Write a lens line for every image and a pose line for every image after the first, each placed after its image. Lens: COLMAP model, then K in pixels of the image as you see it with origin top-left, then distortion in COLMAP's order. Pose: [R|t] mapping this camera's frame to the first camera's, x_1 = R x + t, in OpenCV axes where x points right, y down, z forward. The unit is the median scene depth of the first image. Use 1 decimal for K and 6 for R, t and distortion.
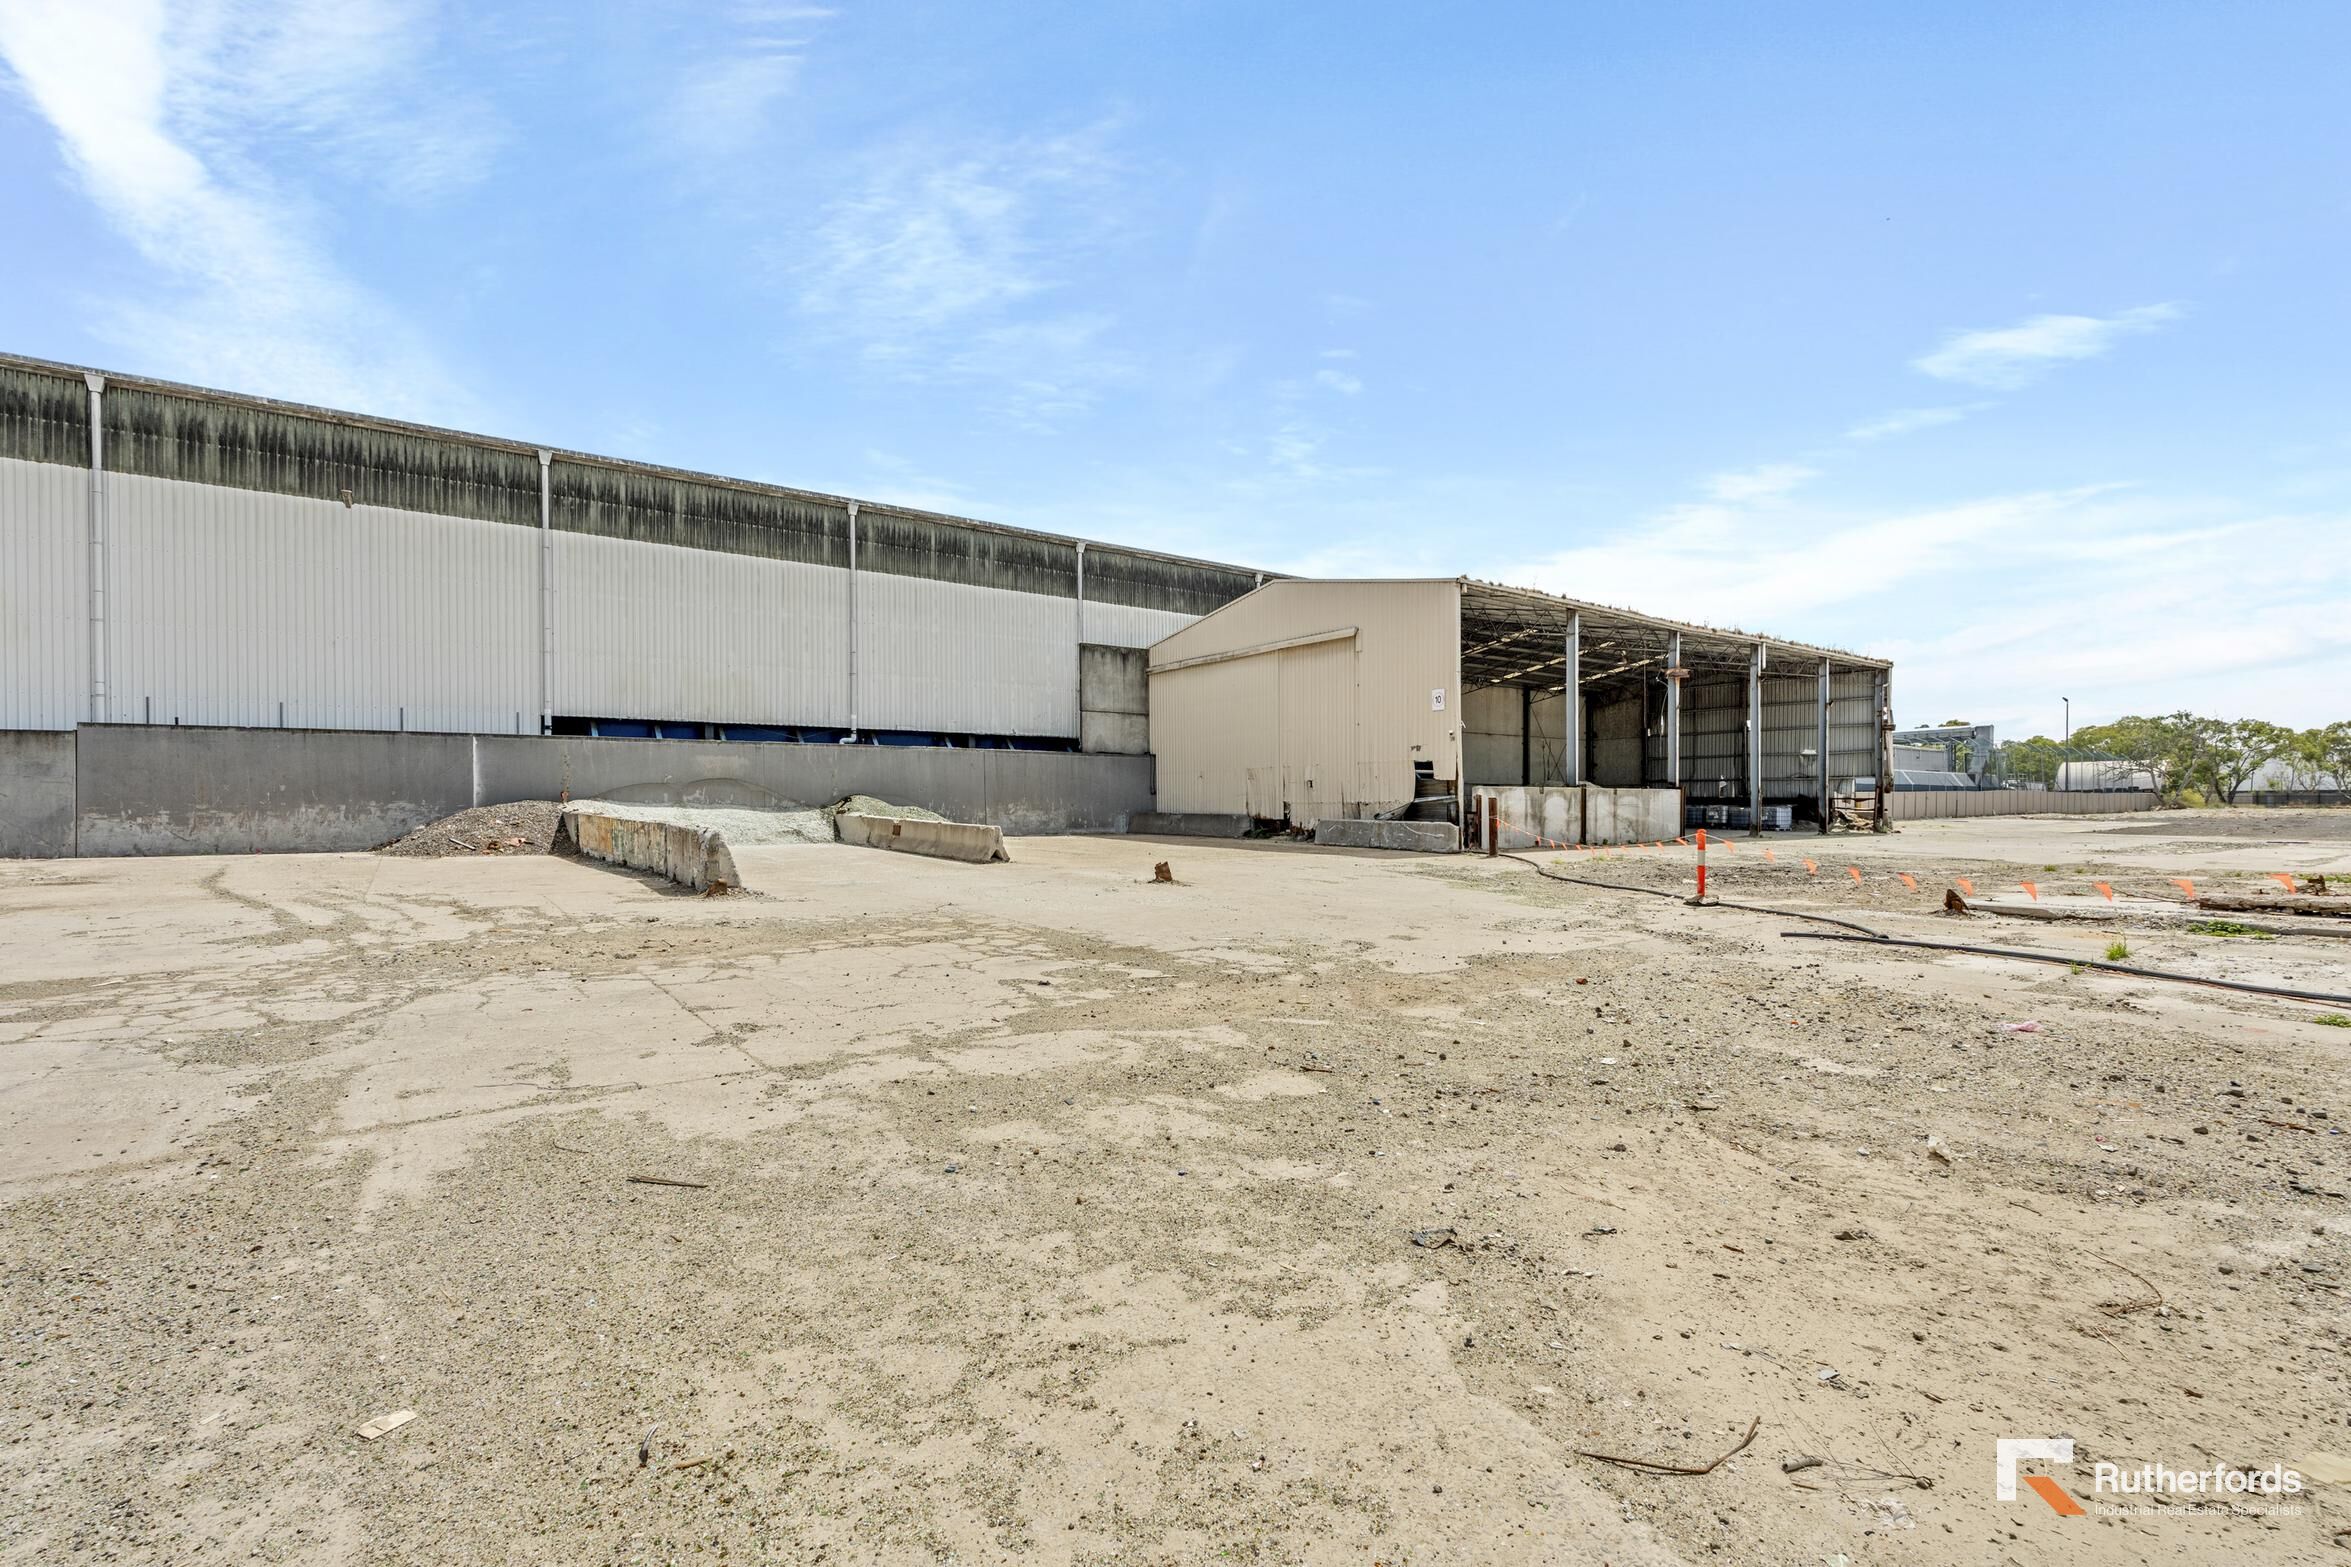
lens RADIAL K [[1039.4, 0, 1183.8], [0, 1039.4, 812.1], [0, 0, 1]] dist [0.002477, -0.000623]
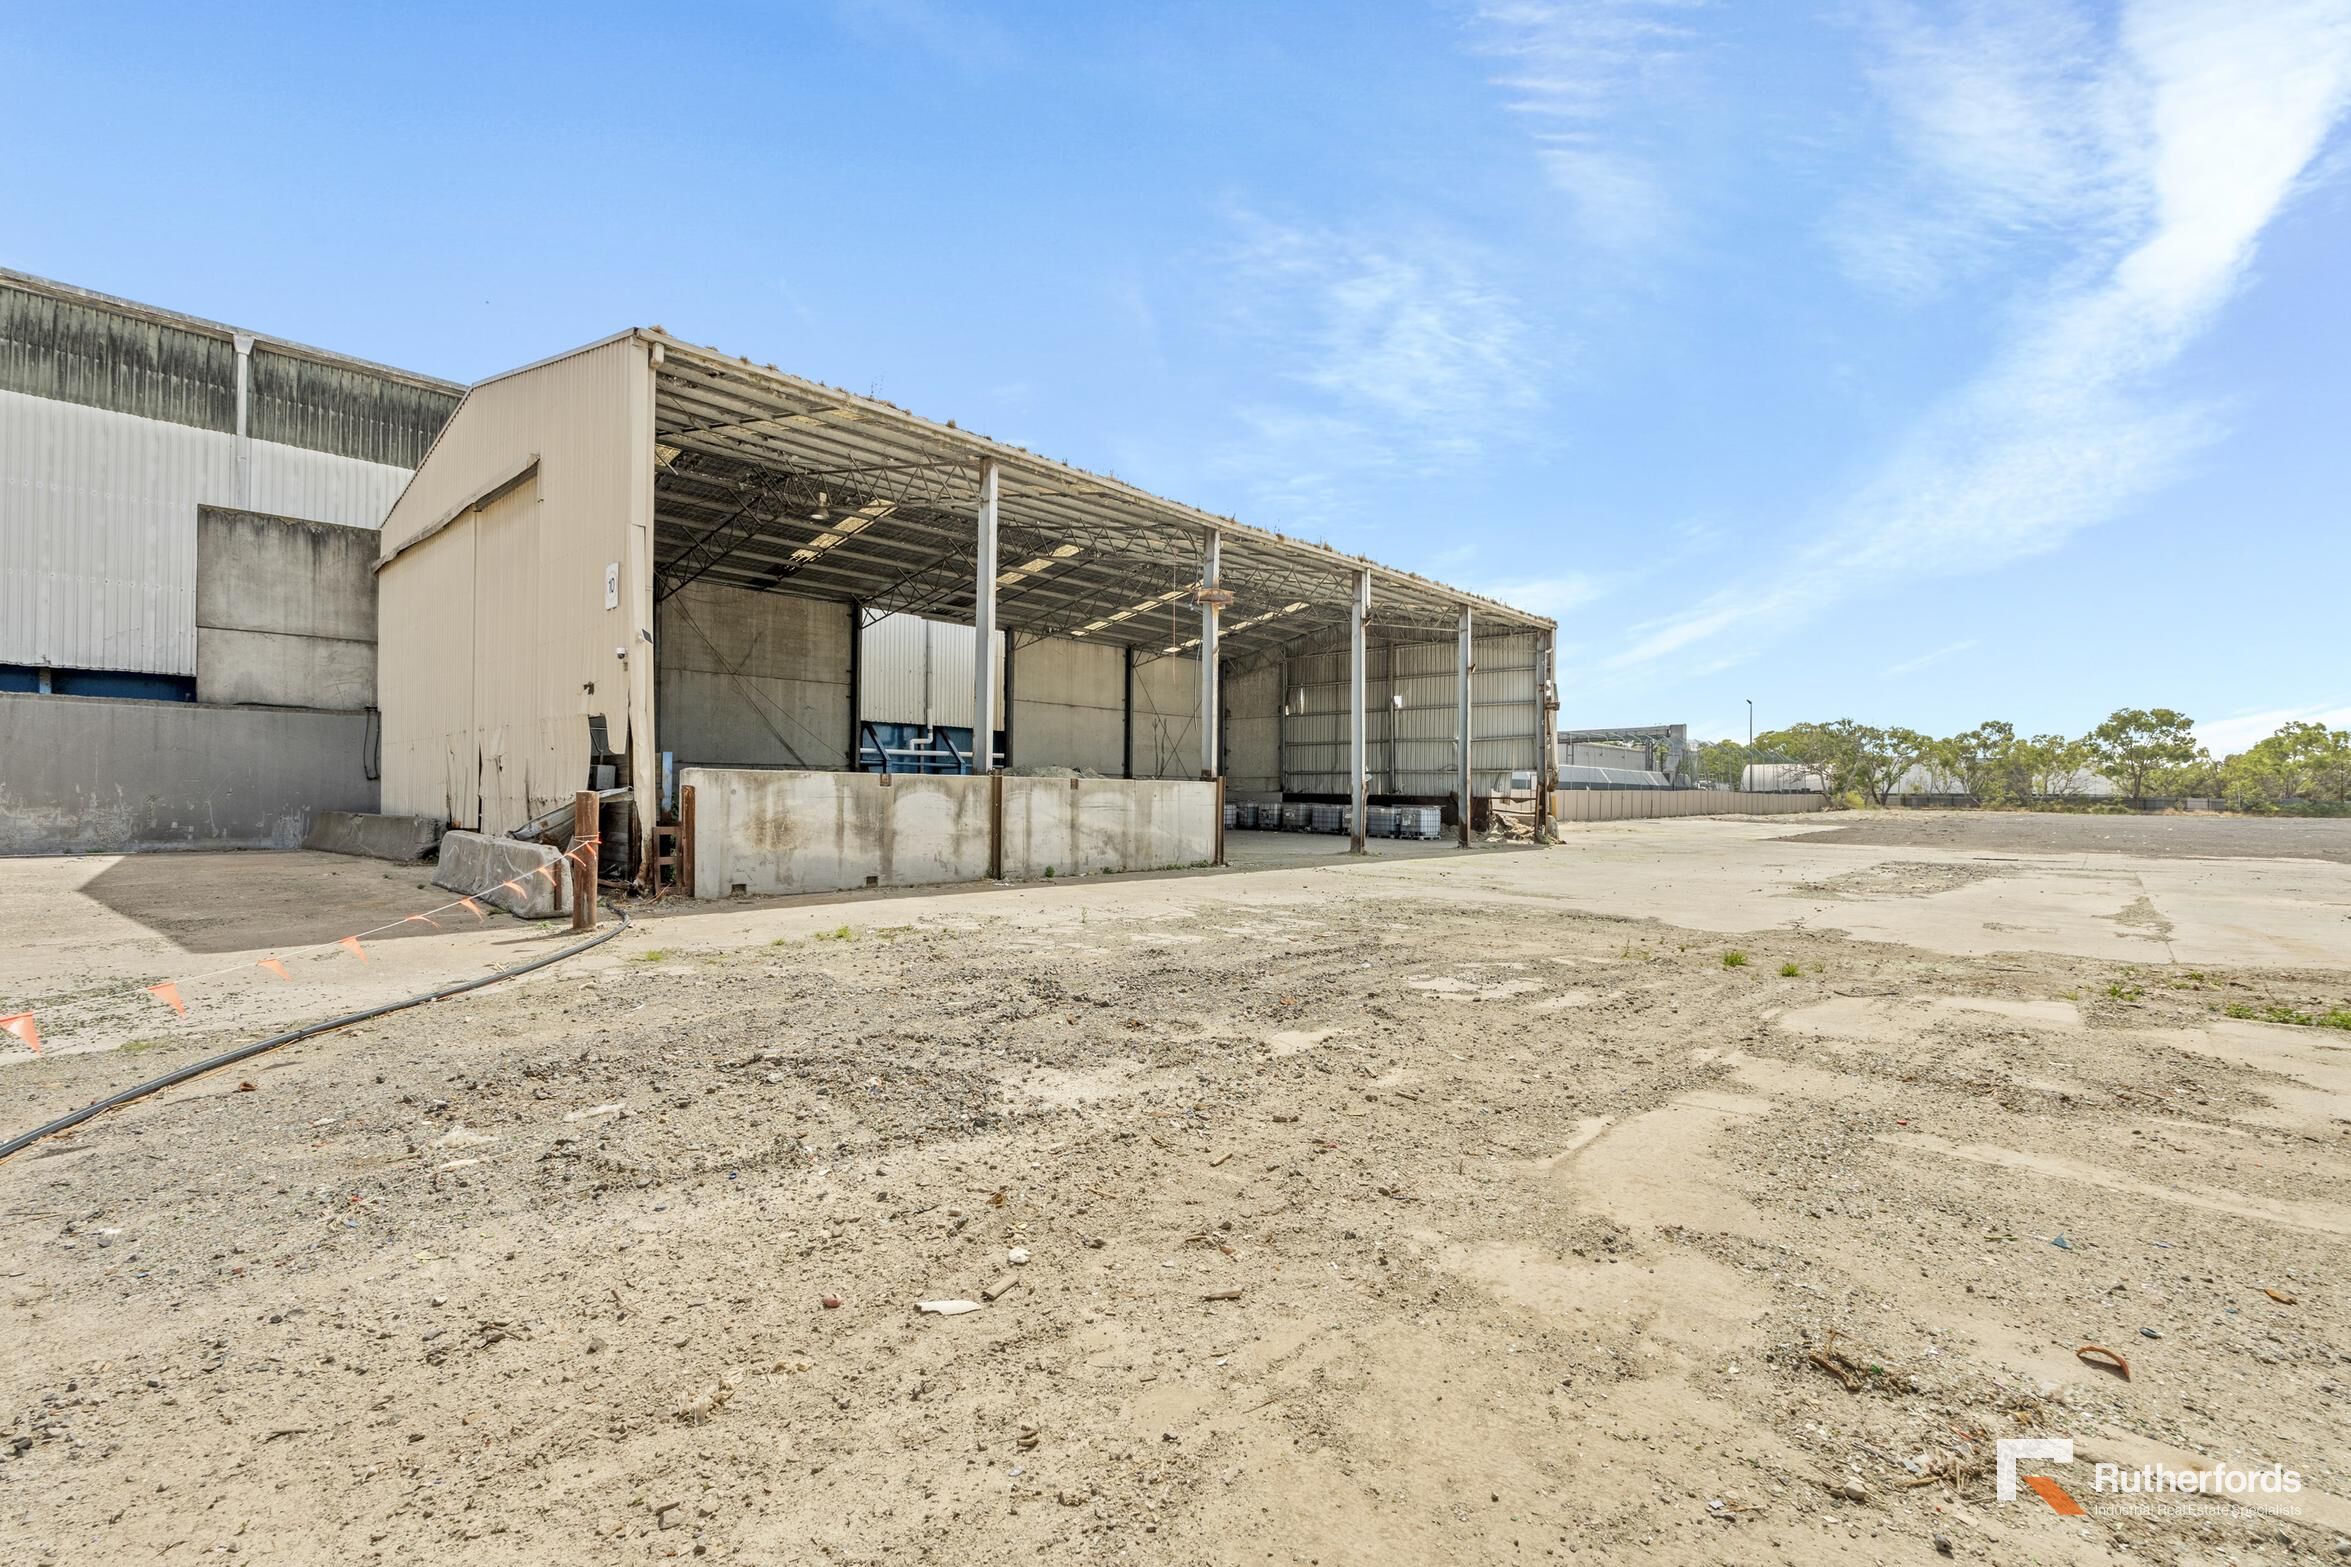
lens RADIAL K [[1028.2, 0, 1175.5], [0, 1028.2, 783.5], [0, 0, 1]] dist [-0.001306, -0.000236]
pose [[0.981241, 0.012761, 0.192360, 0.254678], [-0.008899, 0.999741, -0.020928, -0.006075], [-0.192578, 0.018823, 0.981101, 0.304210]]
